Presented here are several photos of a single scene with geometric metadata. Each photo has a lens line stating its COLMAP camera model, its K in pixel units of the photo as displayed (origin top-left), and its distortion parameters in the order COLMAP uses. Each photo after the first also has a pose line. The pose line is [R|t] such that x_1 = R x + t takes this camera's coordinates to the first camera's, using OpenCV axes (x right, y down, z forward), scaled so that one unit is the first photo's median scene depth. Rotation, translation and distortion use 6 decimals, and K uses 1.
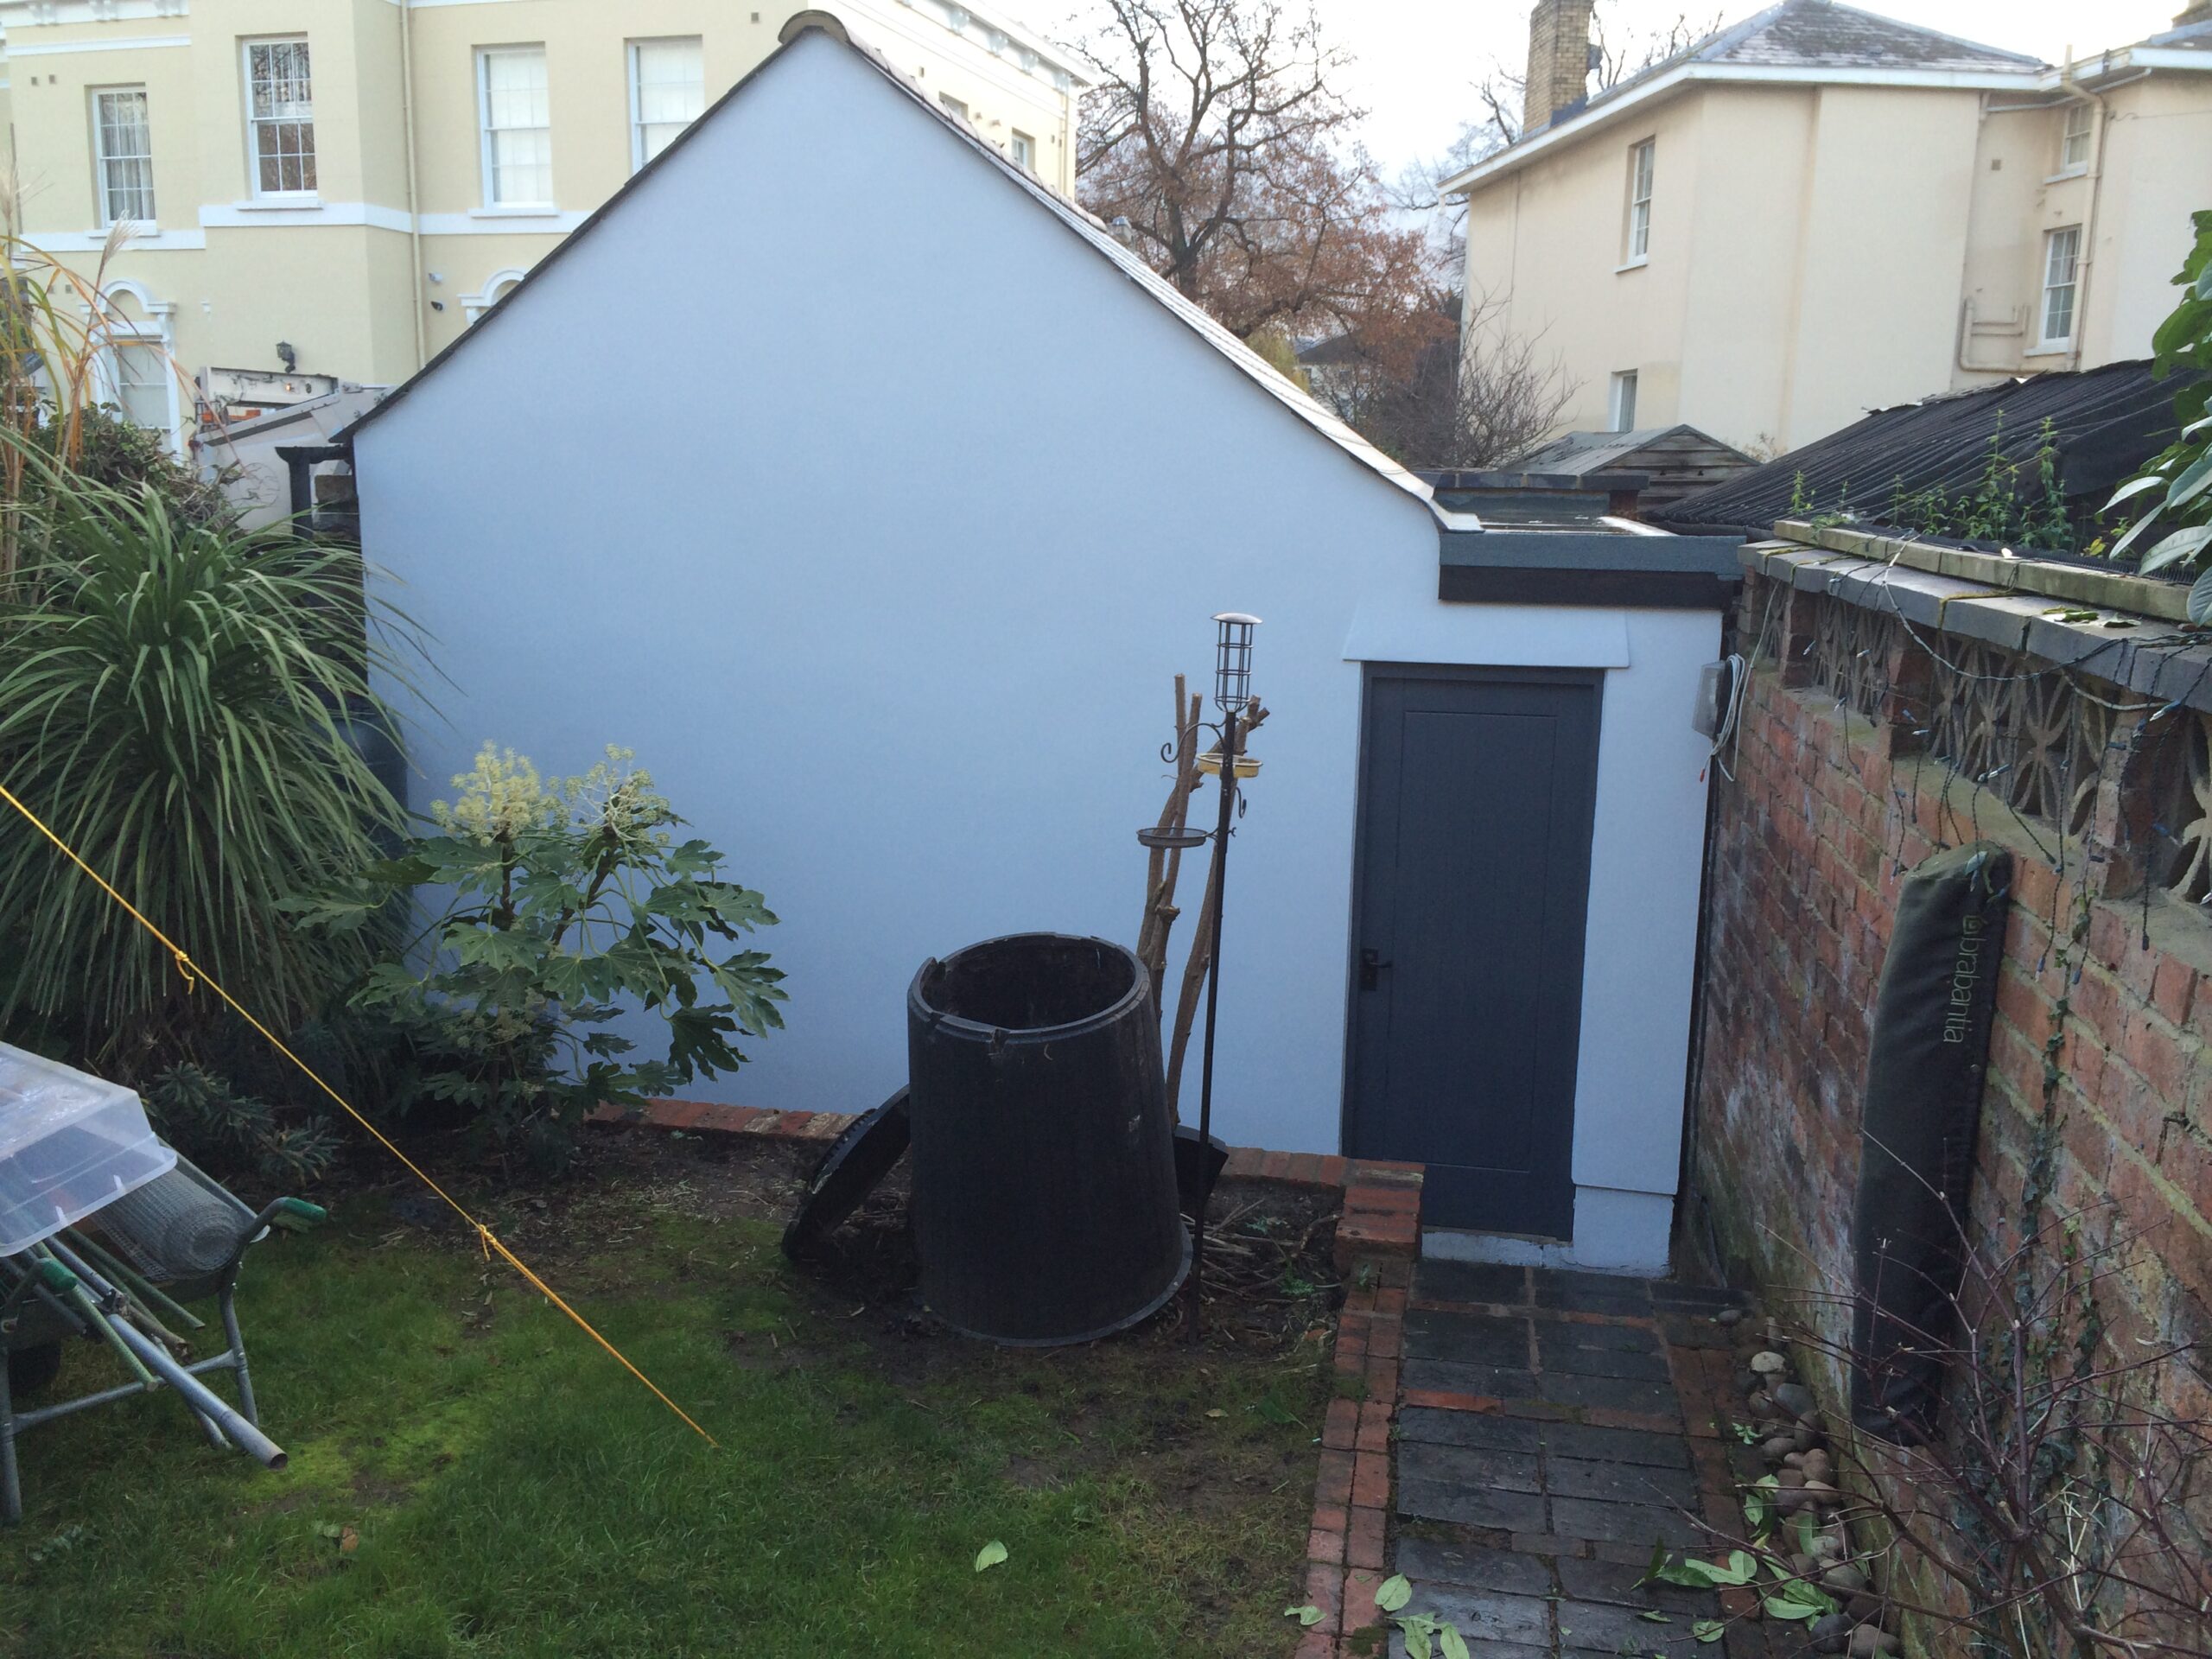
lens RADIAL K [[1873.6, 0, 1081.6], [0, 1873.6, 848.2], [0, 0, 1]] dist [0.083650, -0.114290]
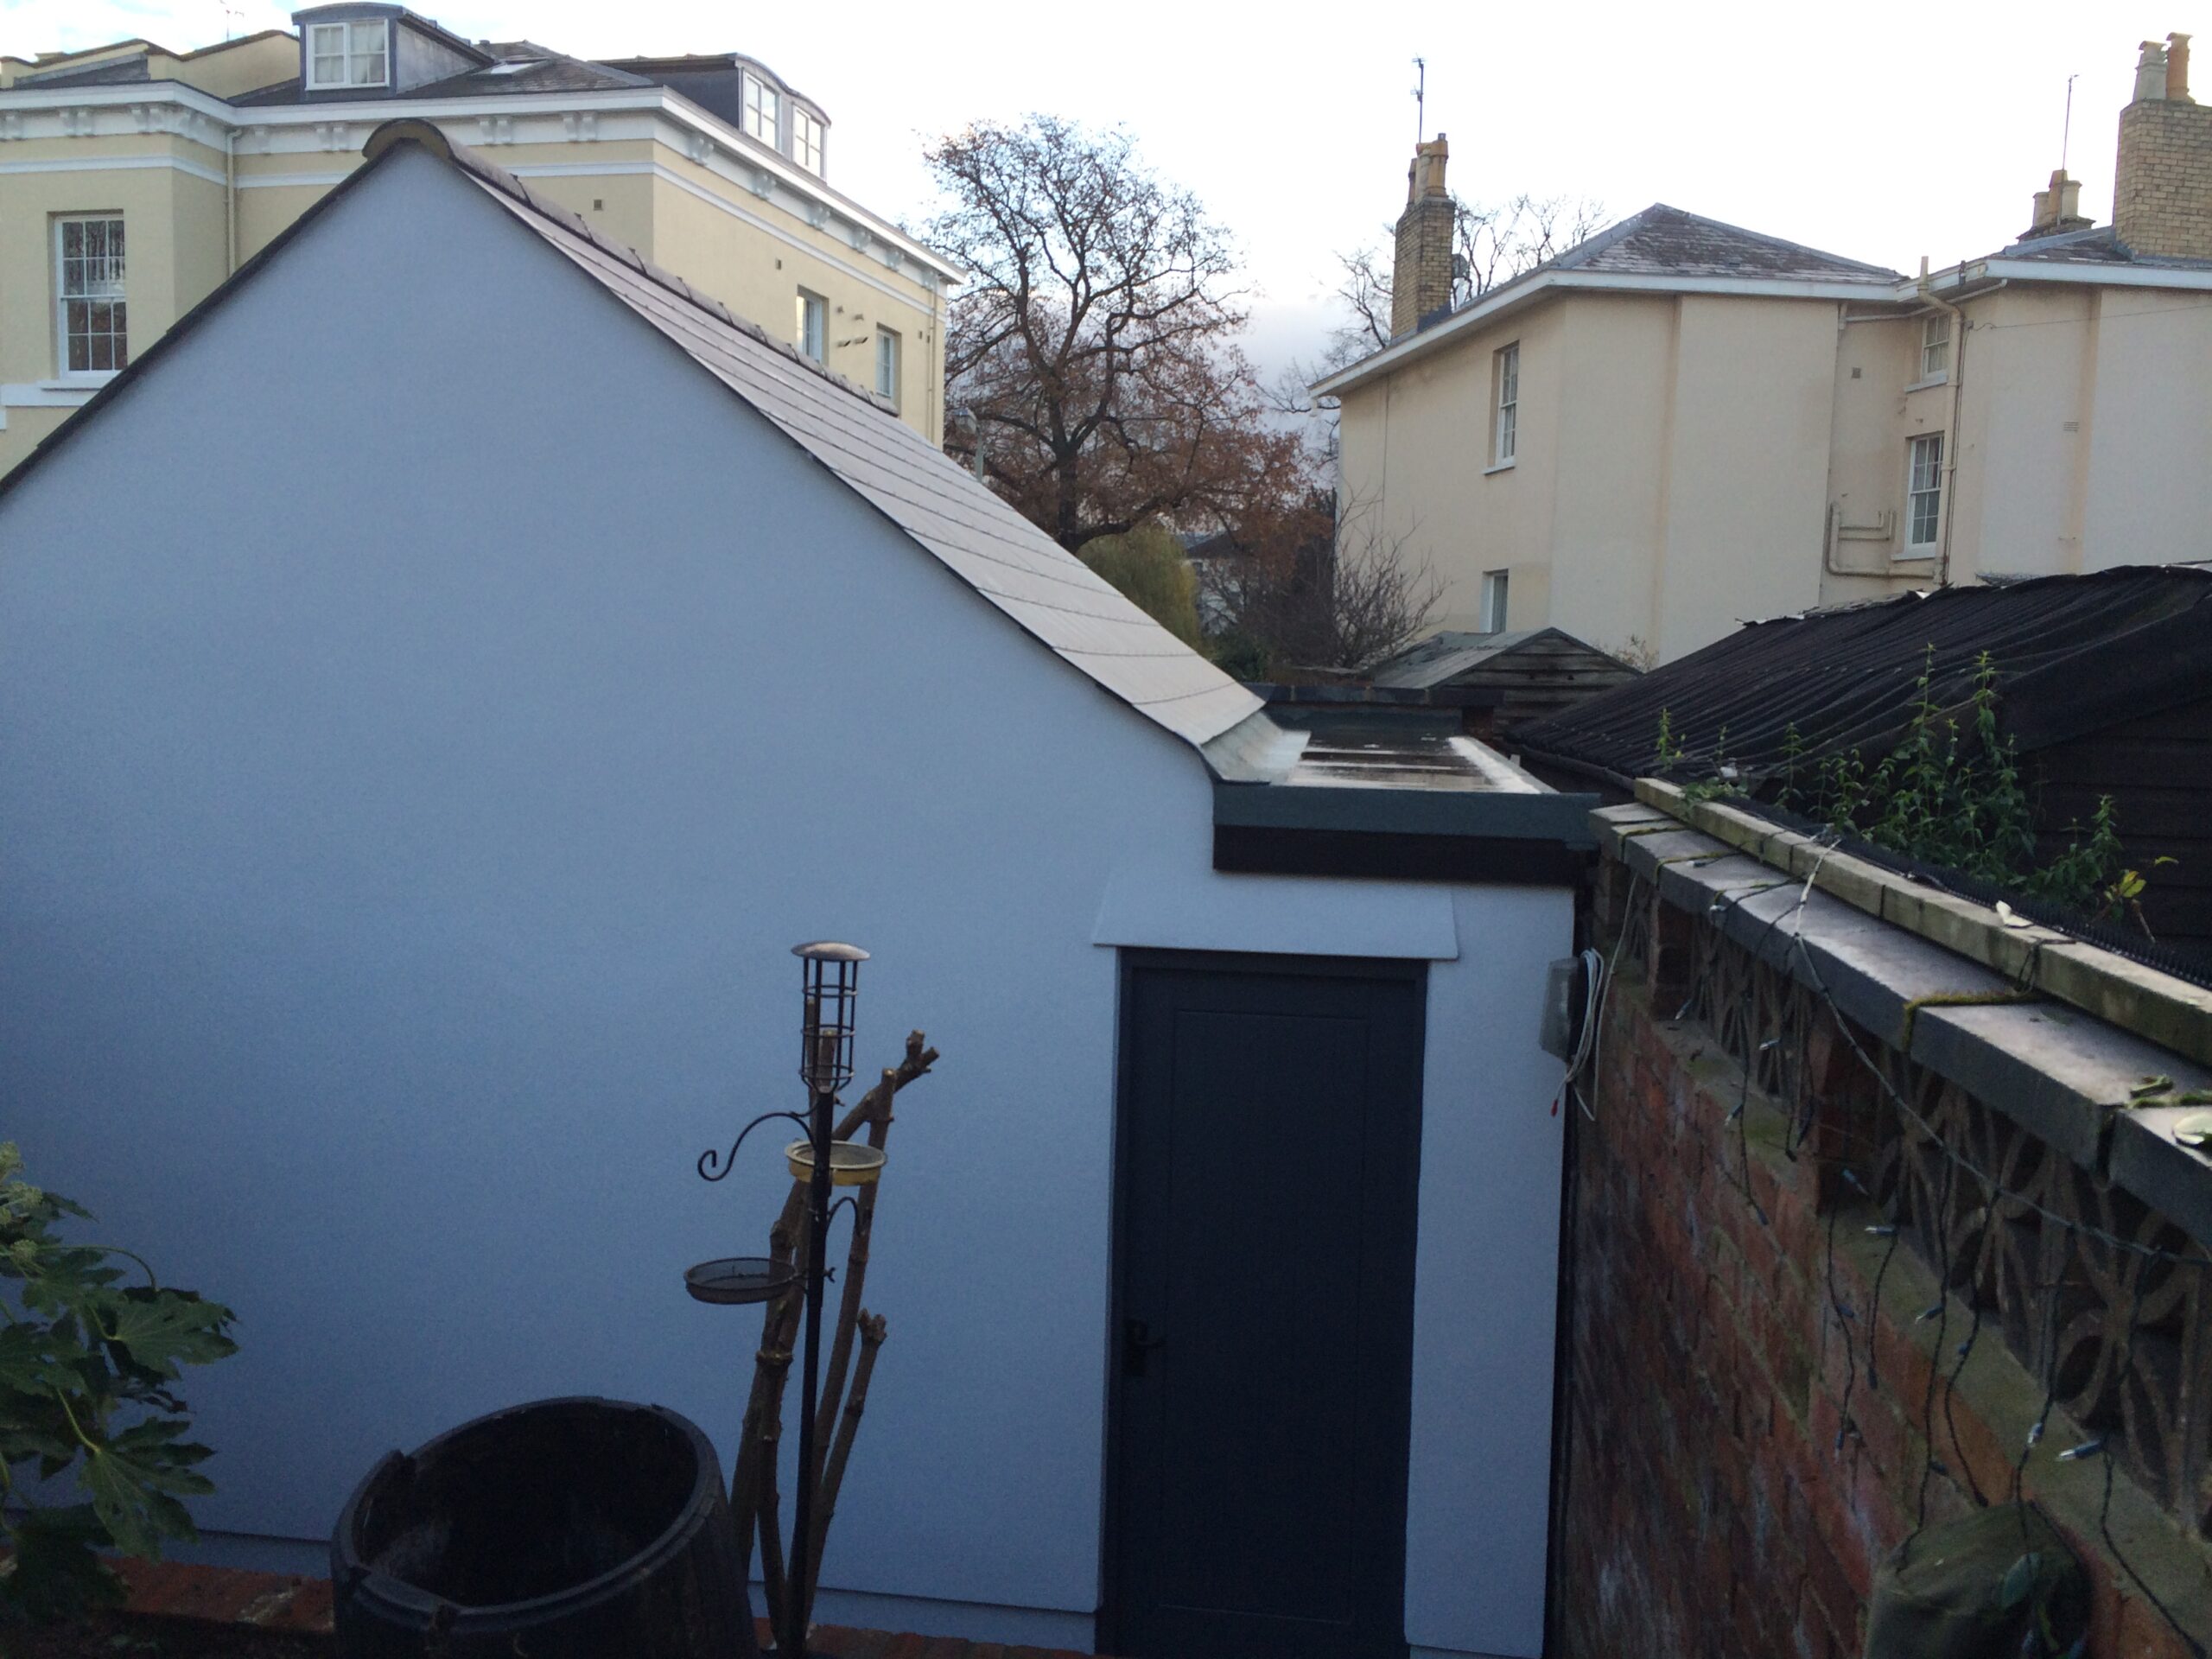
lens RADIAL K [[1873.6, 0, 1070.1], [0, 1873.6, 849.9], [0, 0, 1]] dist [0.083650, -0.114290]
pose [[0.998841, 0.002846, 0.048051, 0.097509], [0.001794, 0.995355, -0.096260, -0.068304], [-0.048102, 0.096235, 0.994196, 0.246452]]
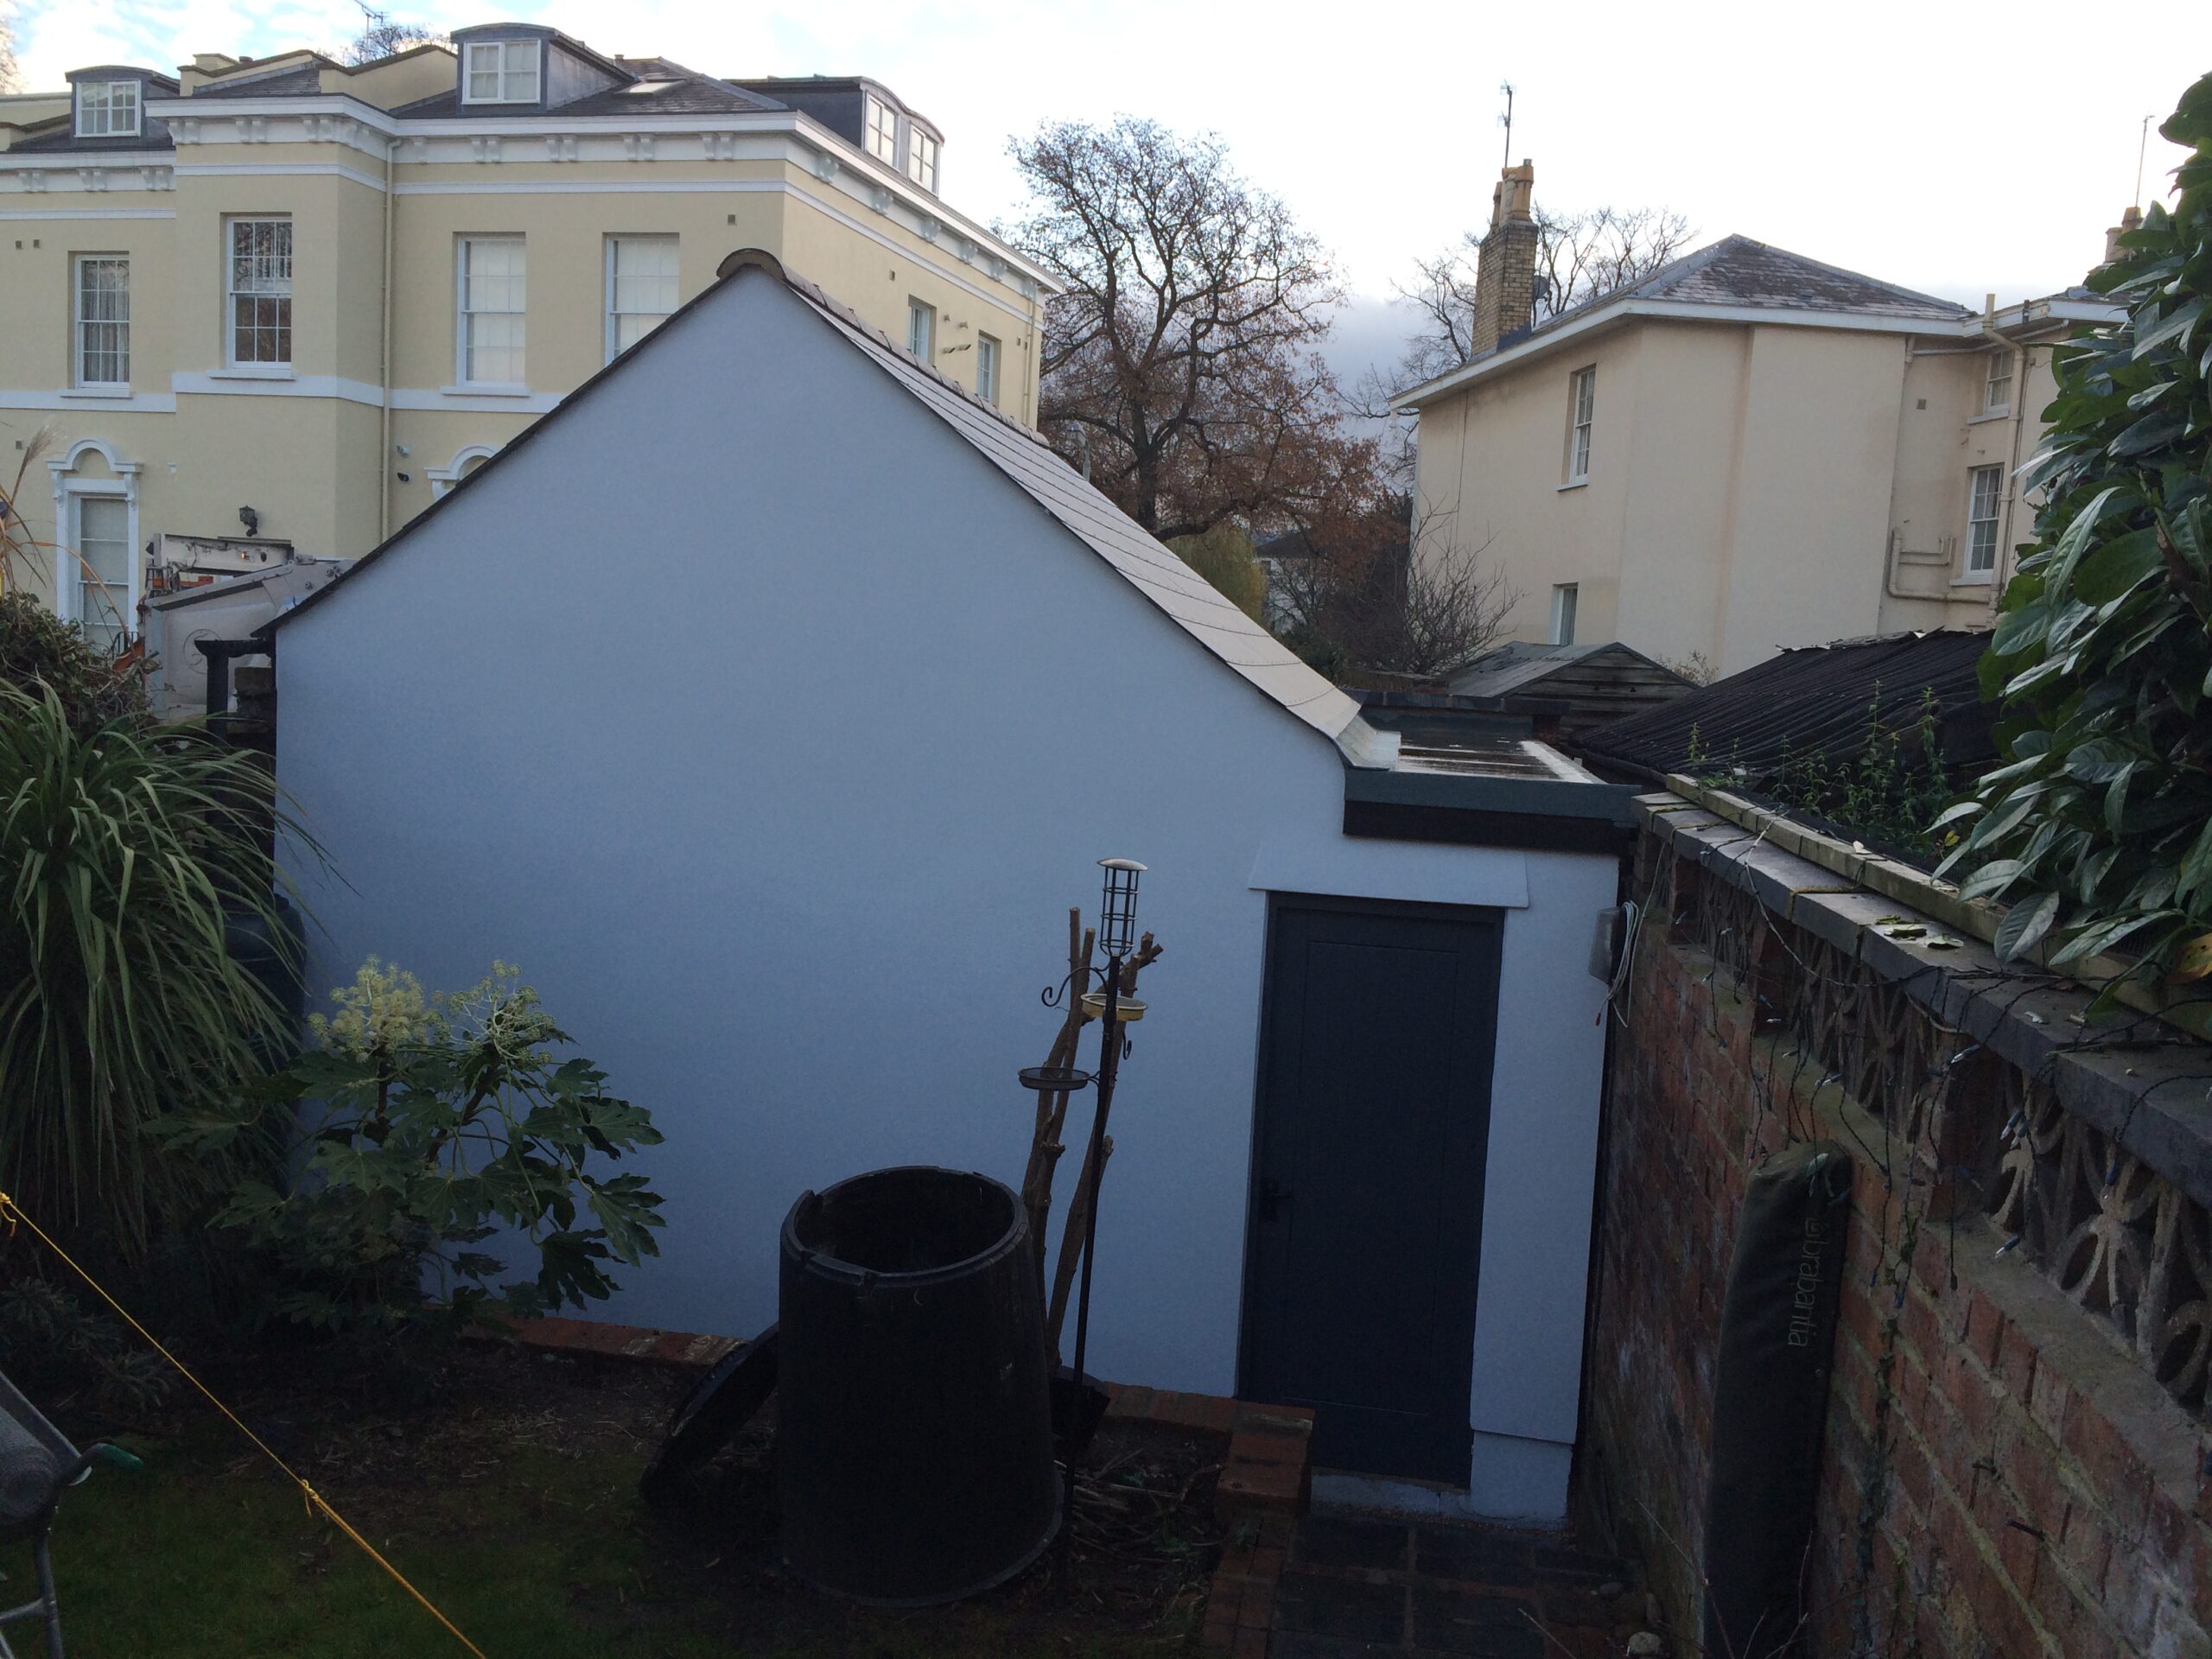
lens RADIAL K [[1873.6, 0, 1078.7], [0, 1873.6, 848.9], [0, 0, 1]] dist [0.083650, -0.114290]
pose [[0.999119, 0.035447, 0.022455, 0.025932], [-0.033216, 0.995115, -0.092969, -0.026167], [-0.025641, 0.092141, 0.995416, -0.001990]]
